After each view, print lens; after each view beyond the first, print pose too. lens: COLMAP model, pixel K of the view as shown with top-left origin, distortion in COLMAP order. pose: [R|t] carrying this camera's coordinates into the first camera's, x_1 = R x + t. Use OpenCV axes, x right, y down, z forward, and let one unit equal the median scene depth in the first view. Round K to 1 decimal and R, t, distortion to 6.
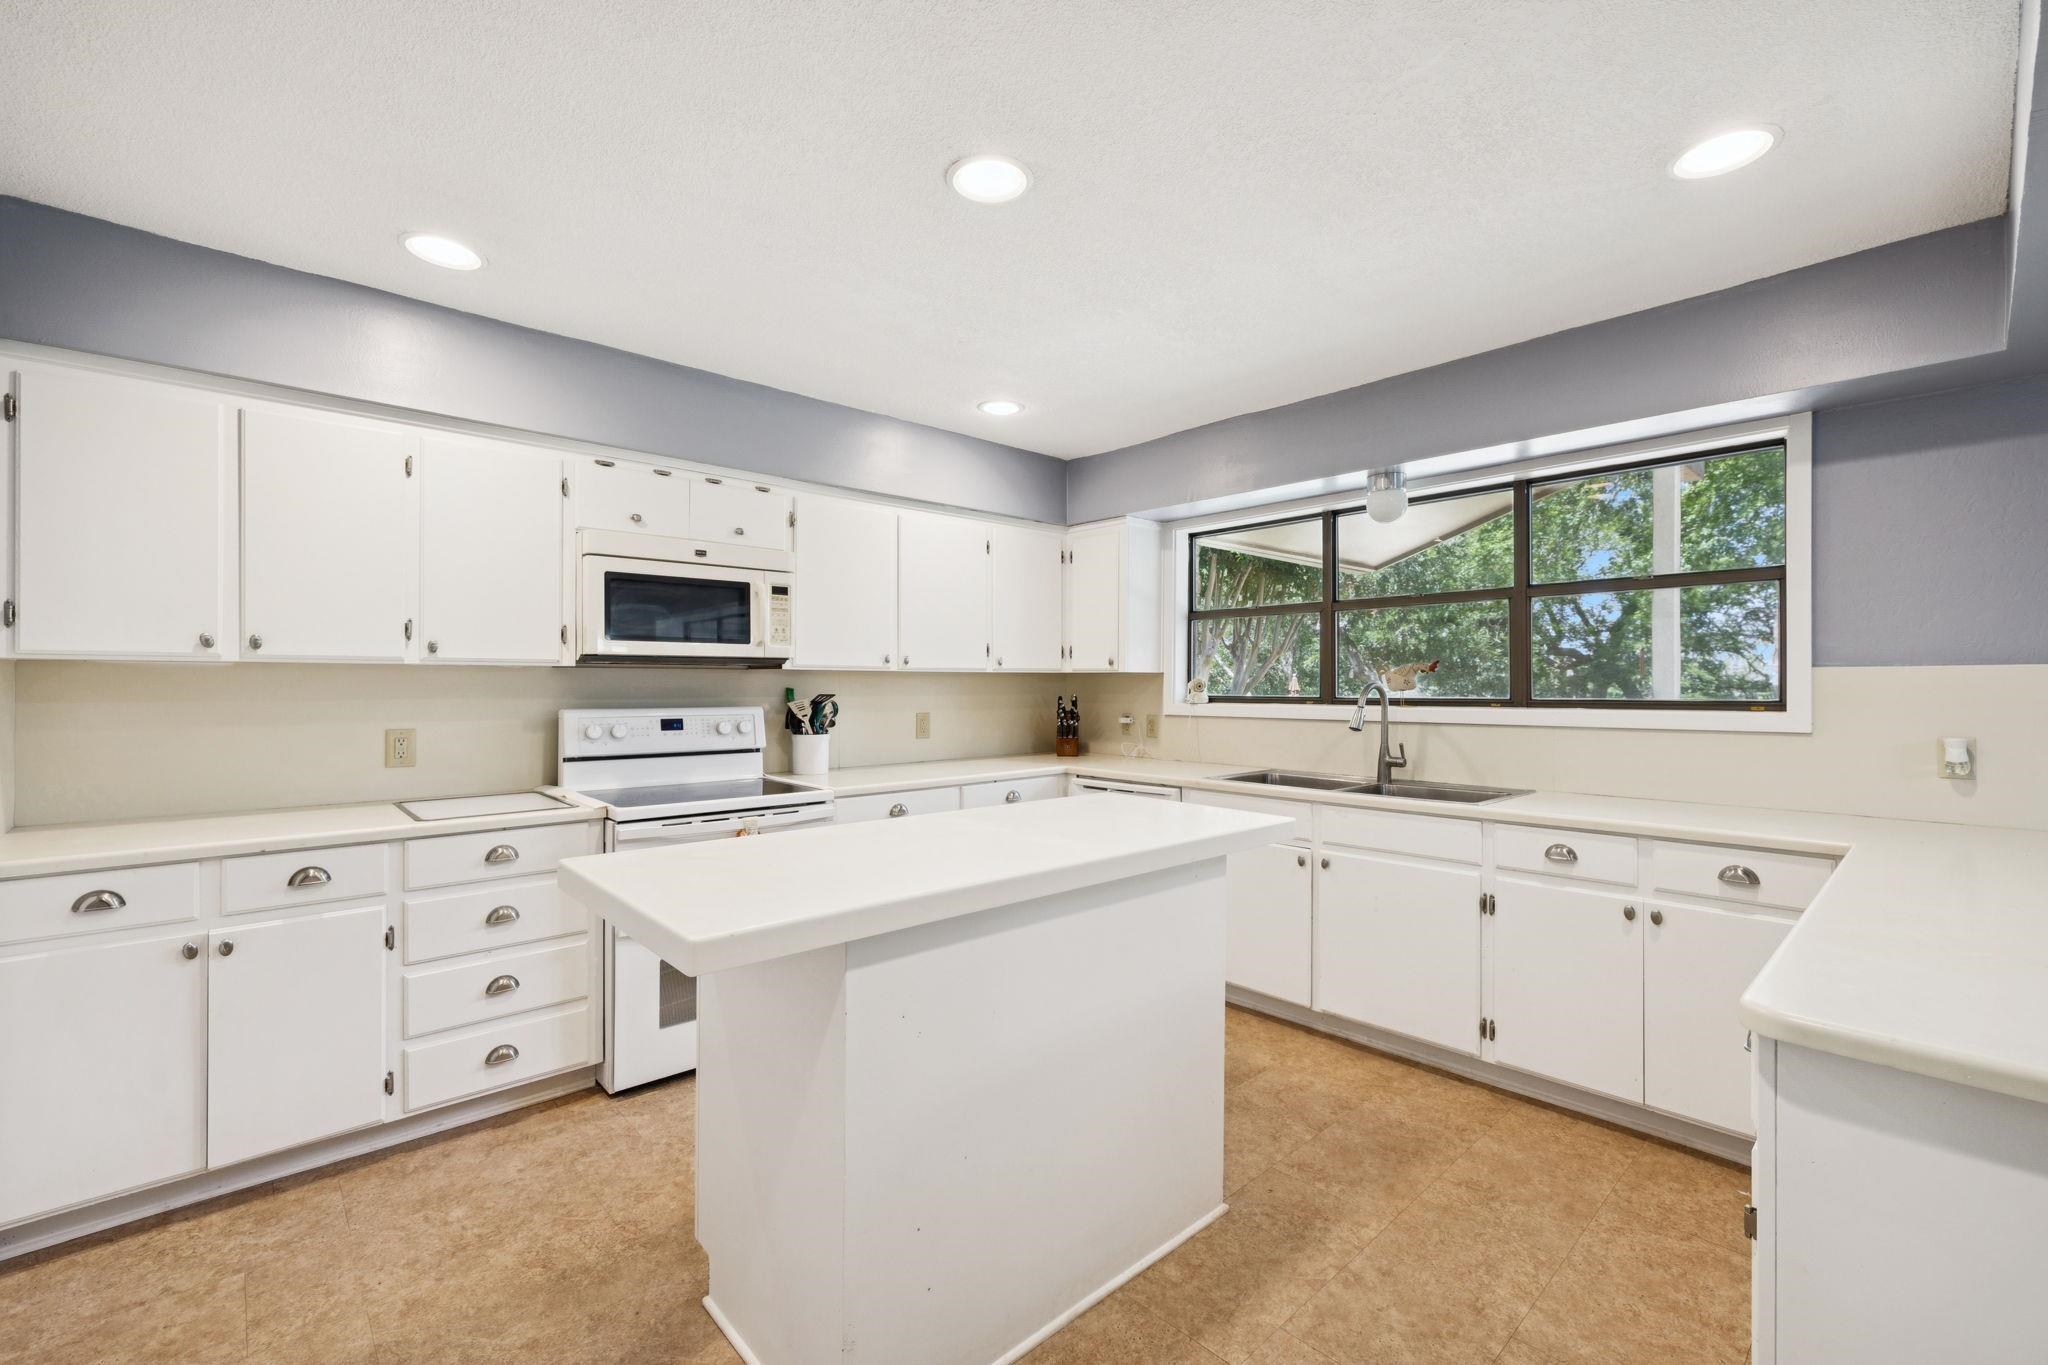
lens RADIAL K [[871.9, 0, 1069.5], [0, 871.9, 687.5], [0, 0, 1]] dist [0.000143, 0.000056]
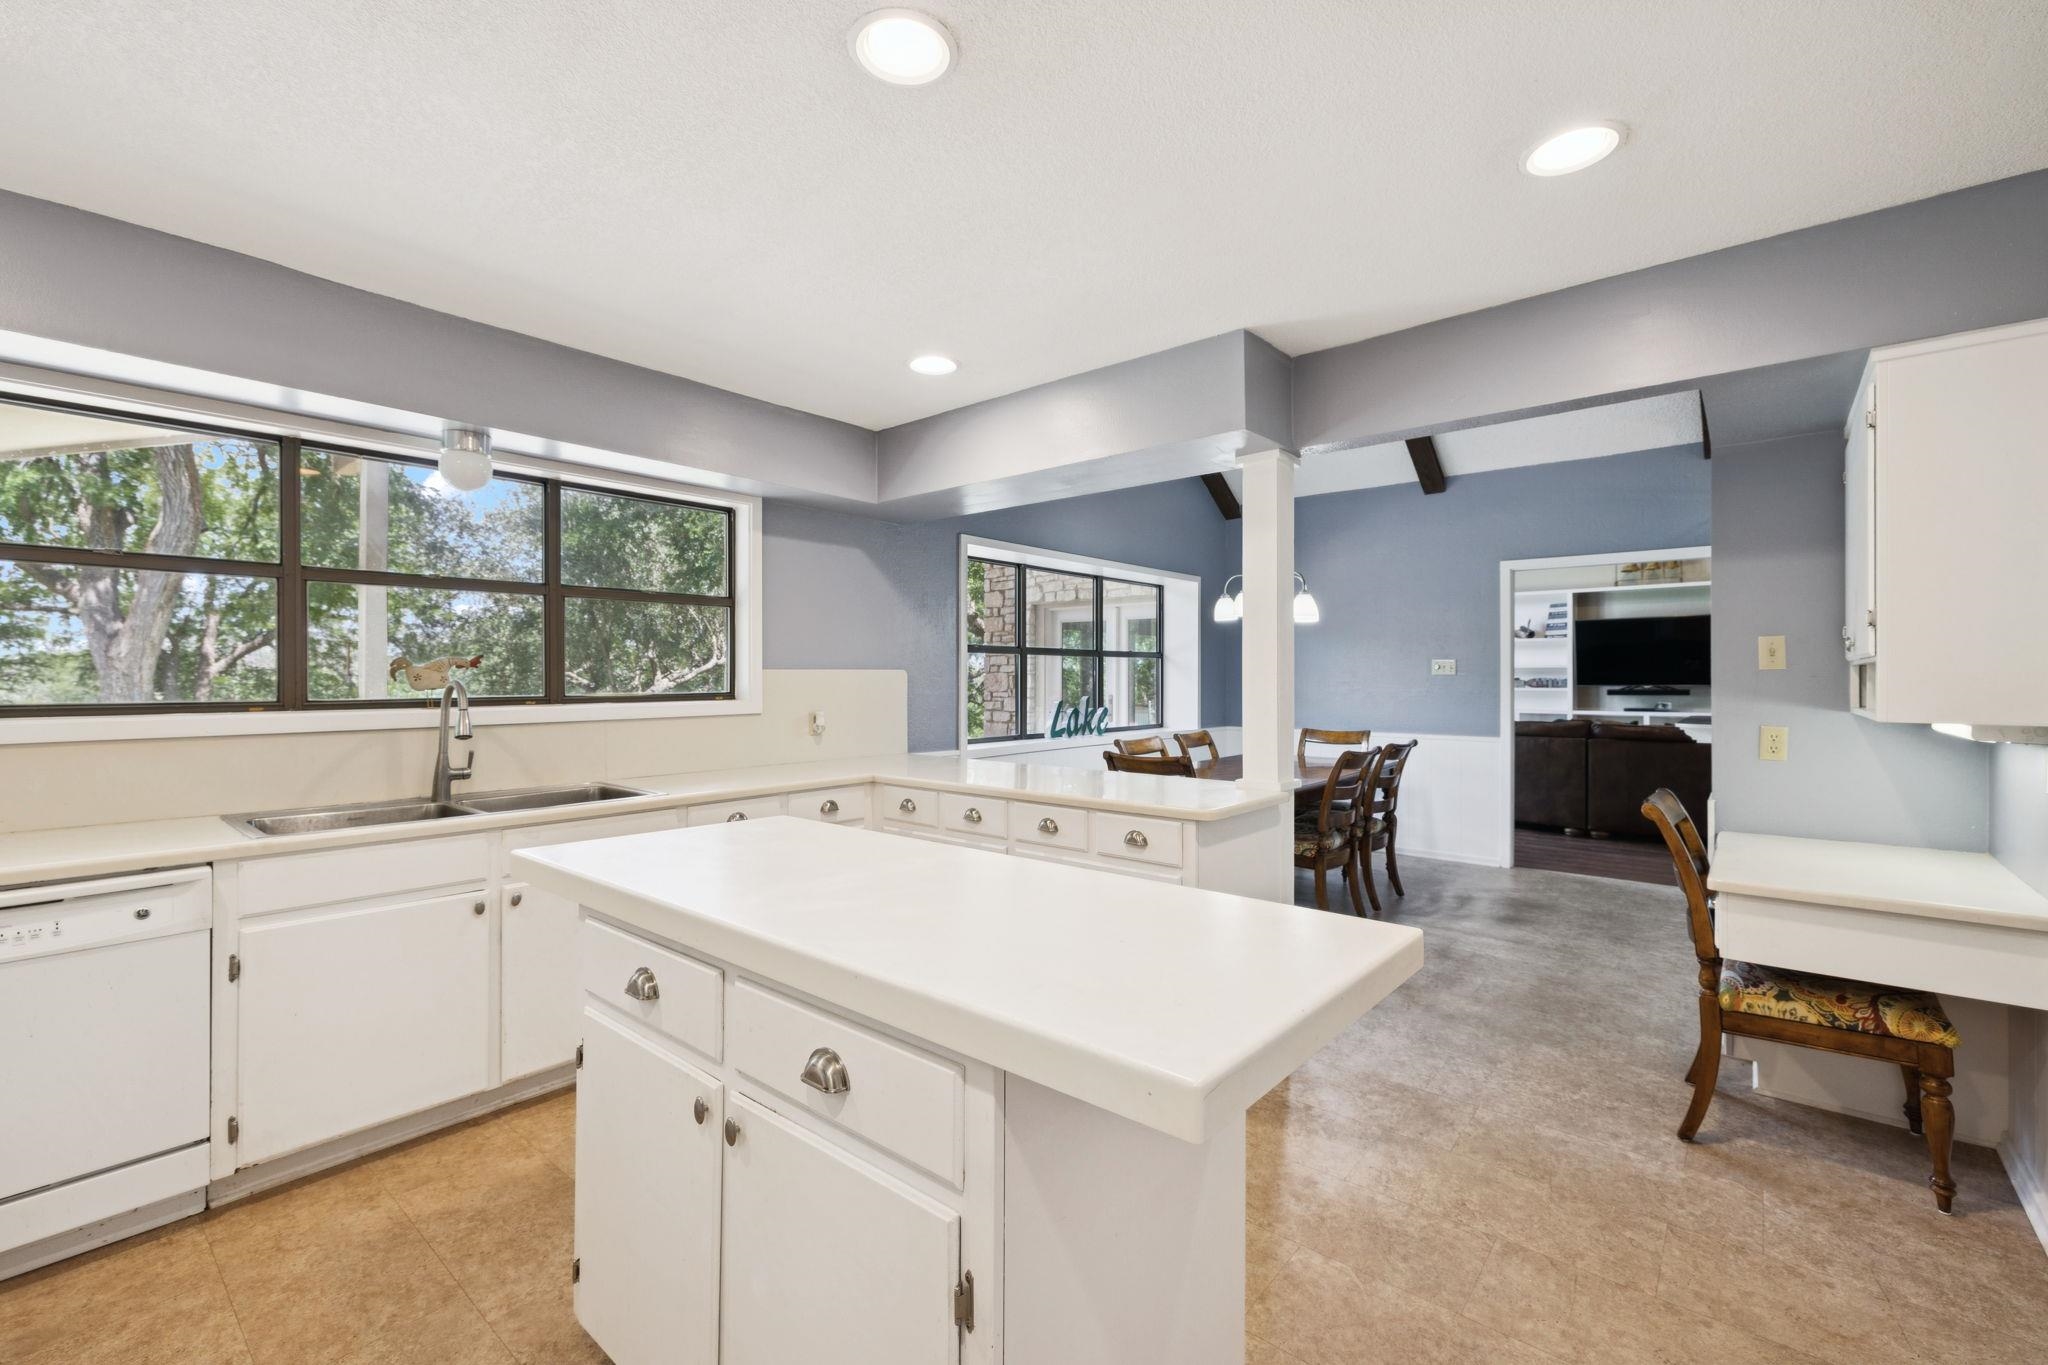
lens RADIAL K [[867.8, 0, 1032.5], [0, 867.8, 677.2], [0, 0, 1]] dist [0.001881, 0.000573]
pose [[-0.109116, 0.002874, 0.994025, -0.534848], [0.008243, 0.999964, -0.001986, -0.002214], [-0.993995, 0.007977, -0.109136, 0.556527]]
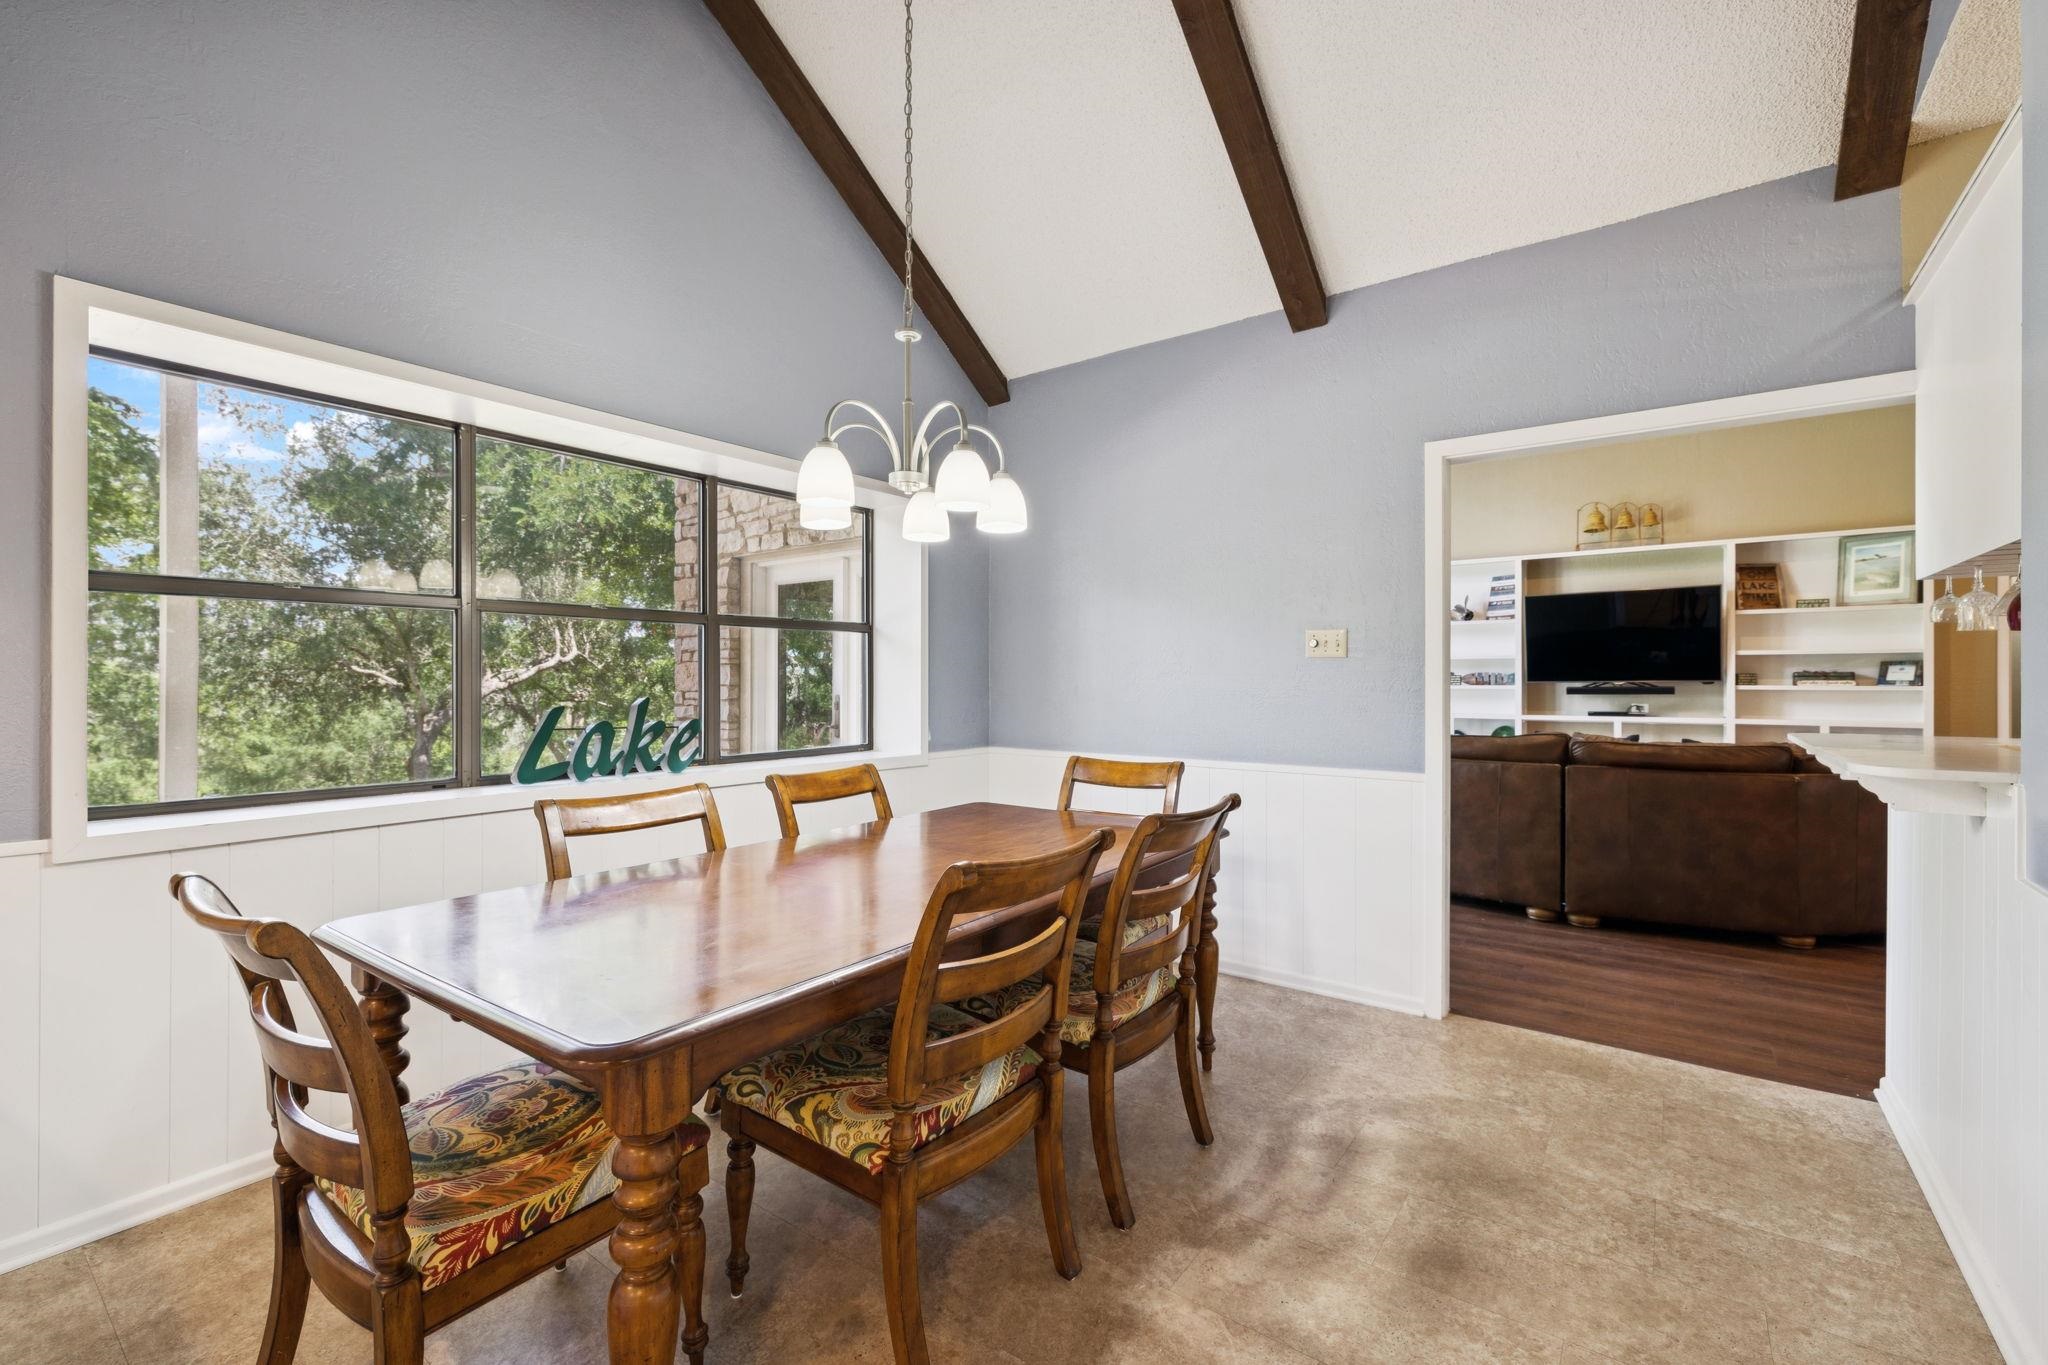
lens RADIAL K [[873.7, 0, 1024.0], [0, 873.7, 682.5], [0, 0, 1]] dist [-0.002172, -0.000056]
pose [[-0.165286, -0.001294, 0.986245, -0.426310], [0.009412, 0.999952, 0.002889, 0.000793], [-0.986201, 0.009761, -0.165266, 0.480548]]
